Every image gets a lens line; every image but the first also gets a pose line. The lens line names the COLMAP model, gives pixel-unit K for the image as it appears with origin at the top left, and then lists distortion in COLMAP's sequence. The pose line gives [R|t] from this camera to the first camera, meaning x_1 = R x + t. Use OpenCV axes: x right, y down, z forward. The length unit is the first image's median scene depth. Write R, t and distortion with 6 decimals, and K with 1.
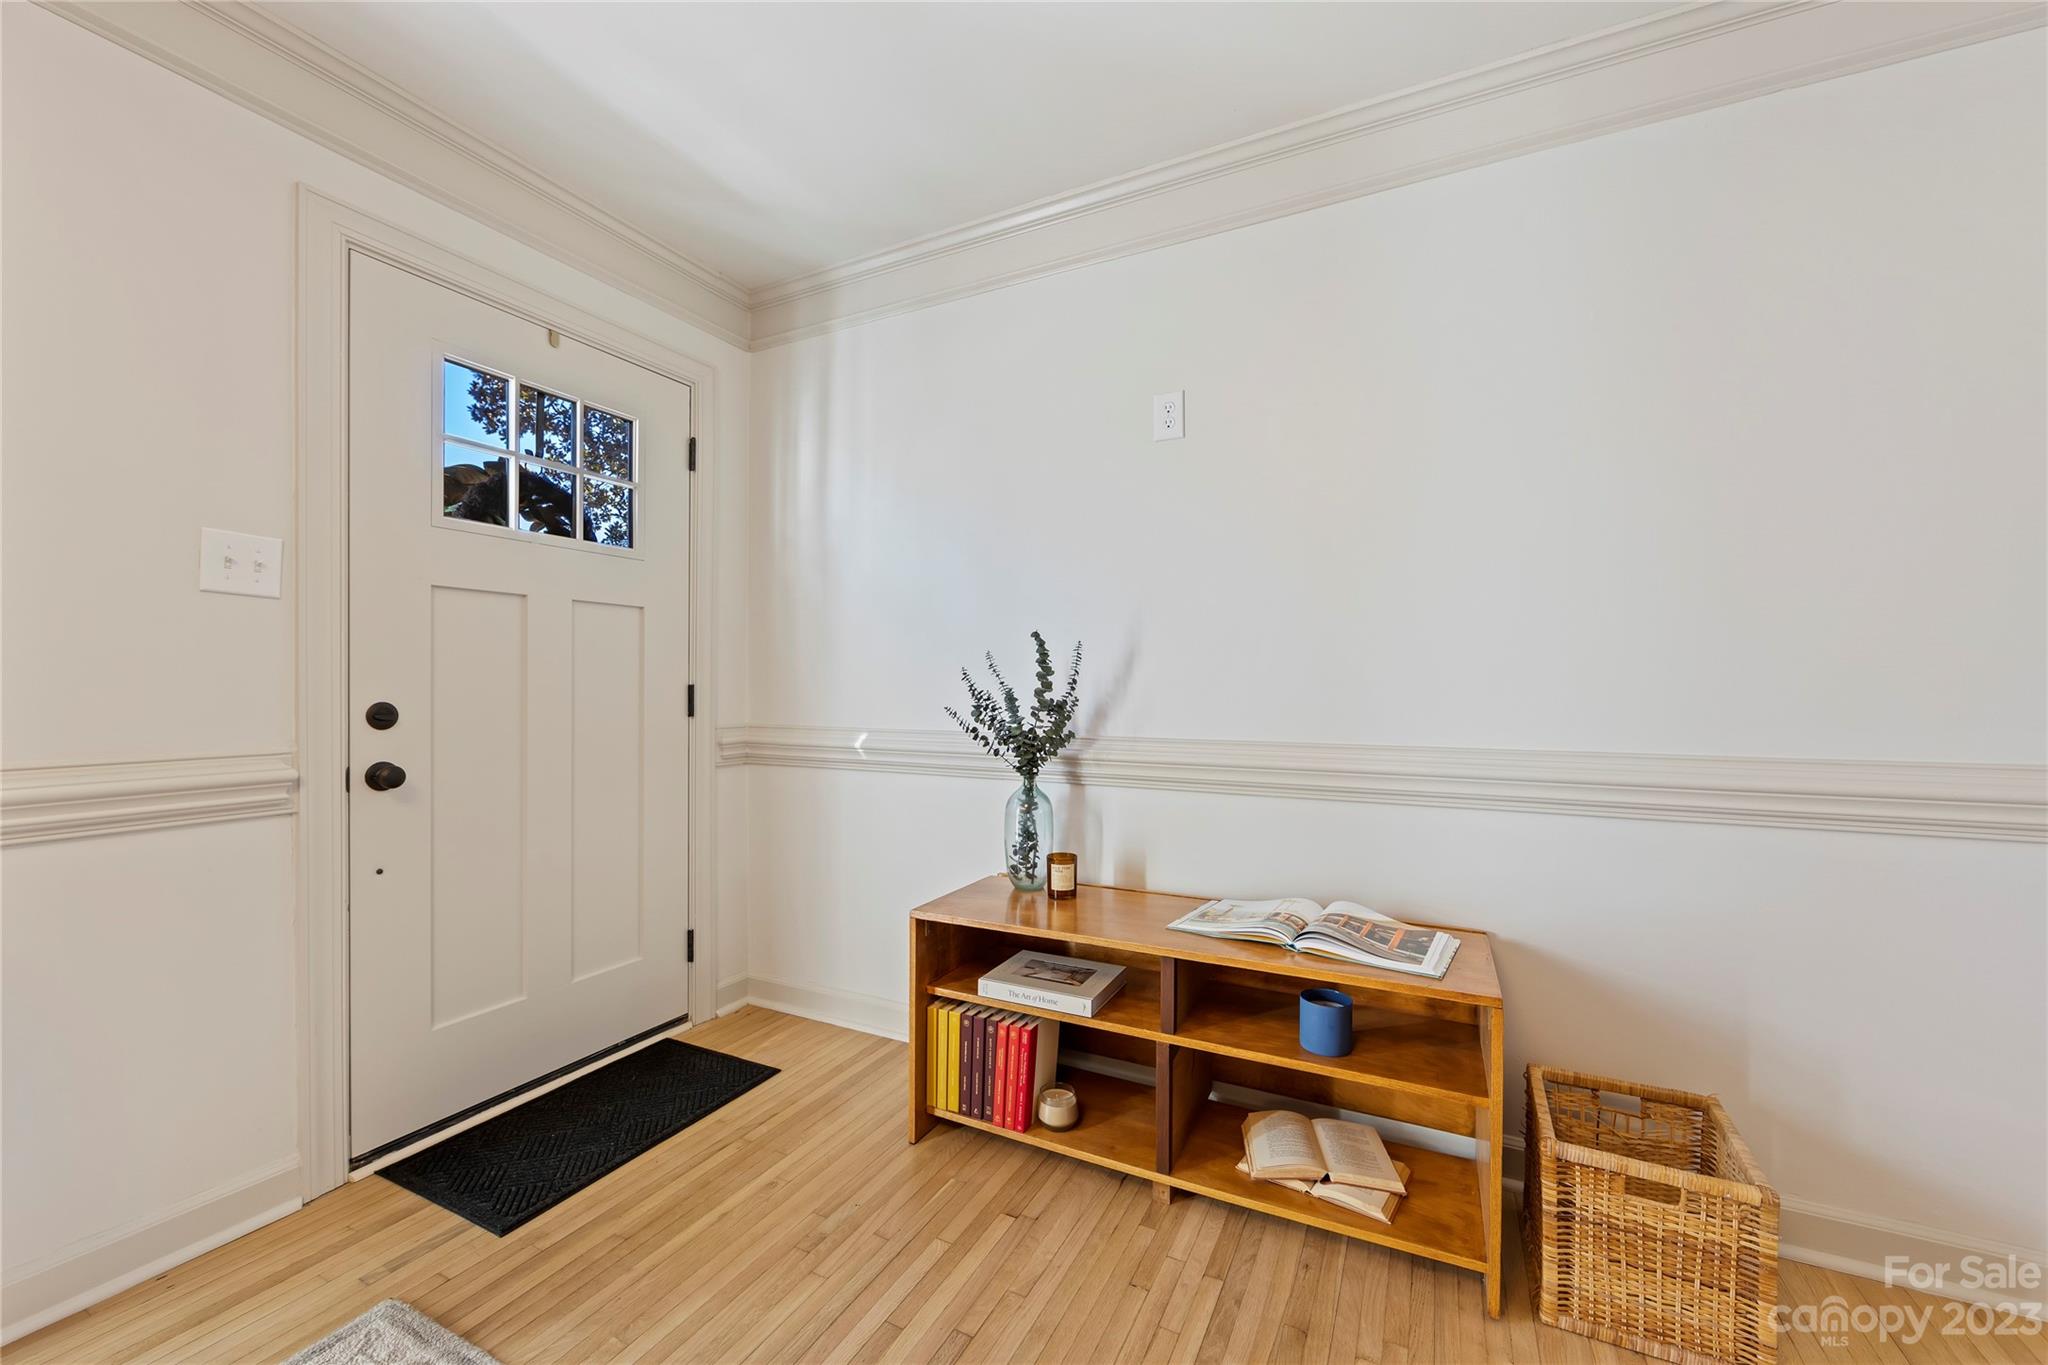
lens RADIAL K [[815.8, 0, 1023.8], [0, 815.8, 692.5], [0, 0, 1]] dist [0.000239, -0.001801]
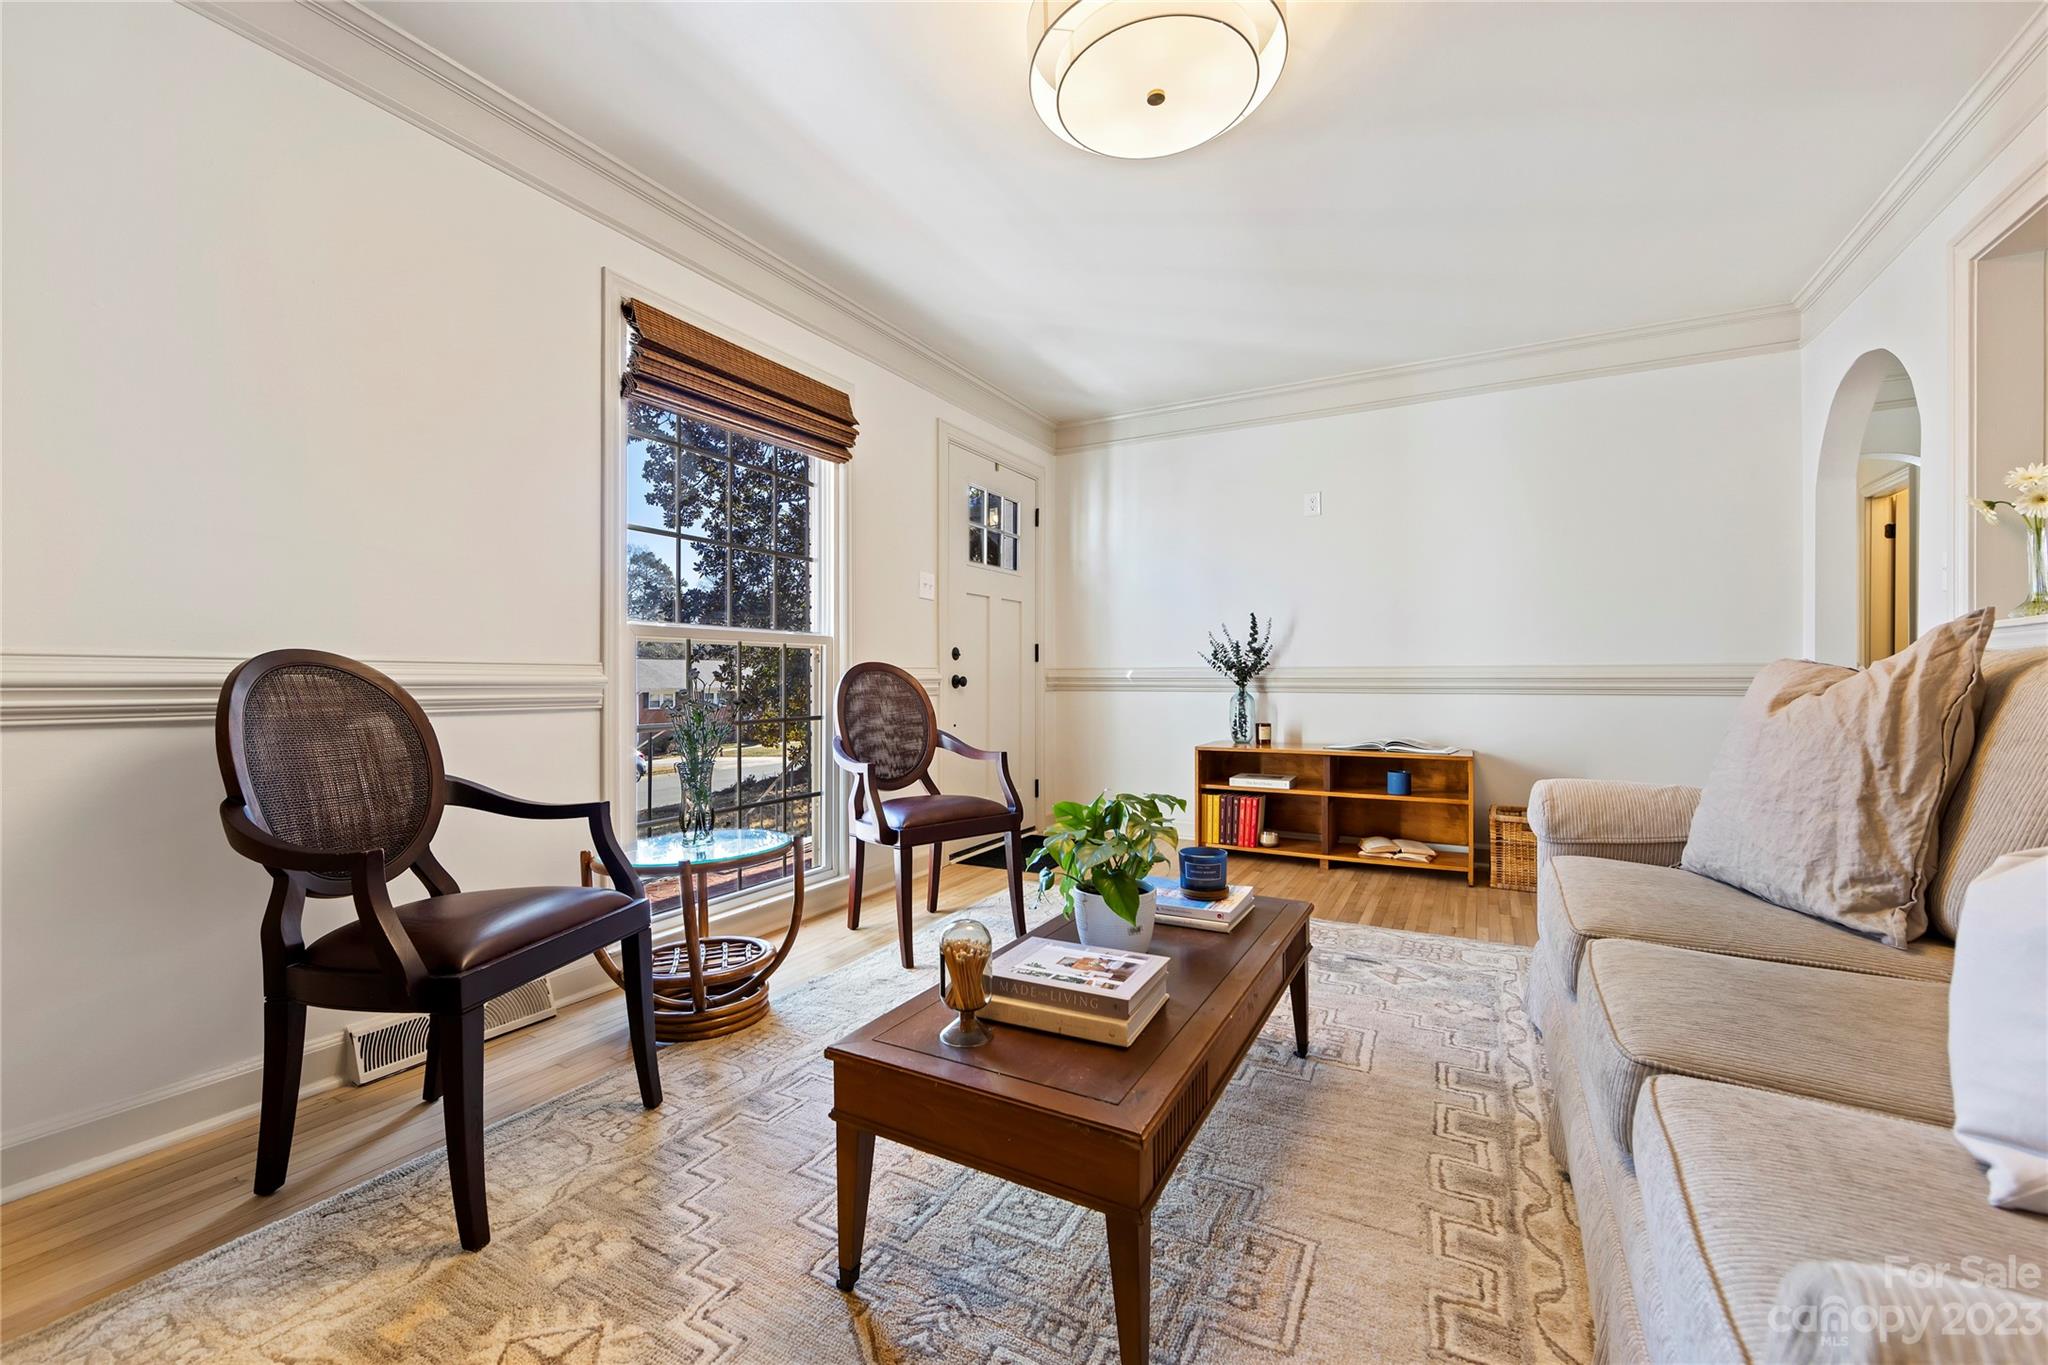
lens RADIAL K [[815.8, 0, 1030.7], [0, 815.8, 674.3], [0, 0, 1]] dist [0.000239, -0.001801]
pose [[0.999587, -0.004877, -0.028315, -0.503060], [0.004766, 0.999981, -0.003989, 0.088565], [0.028334, 0.003852, 0.999591, -1.109654]]
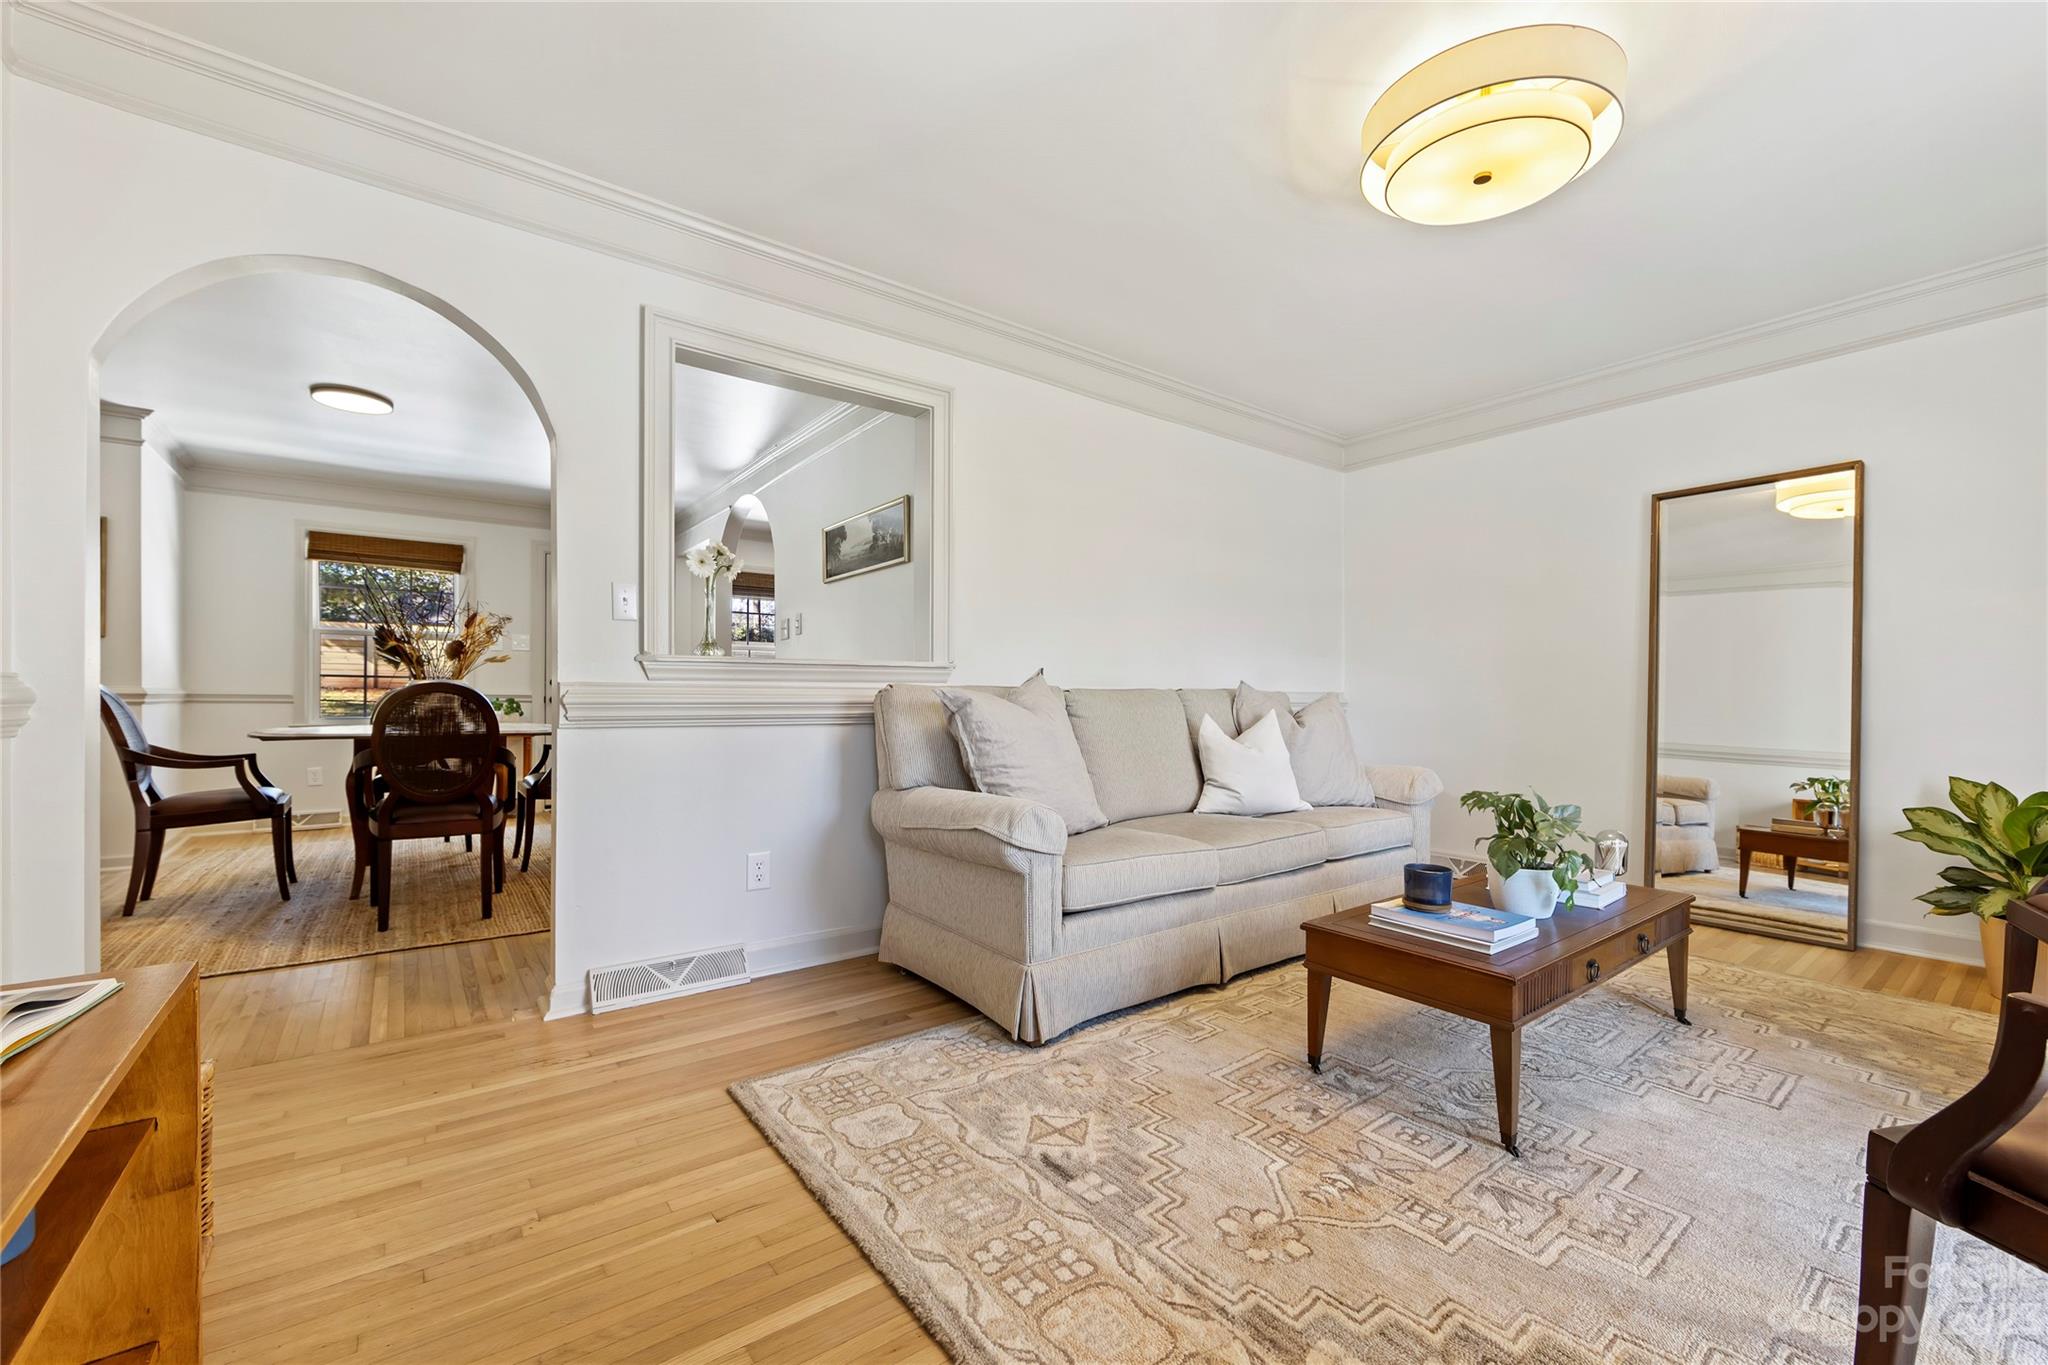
lens RADIAL K [[815.8, 0, 1022.8], [0, 815.8, 699.1], [0, 0, 1]] dist [0.000239, -0.001801]
pose [[-0.892736, -0.009445, 0.450481, -0.334517], [-0.006787, 0.999949, 0.007516, 0.079698], [-0.450529, 0.003653, -0.892754, 0.944884]]
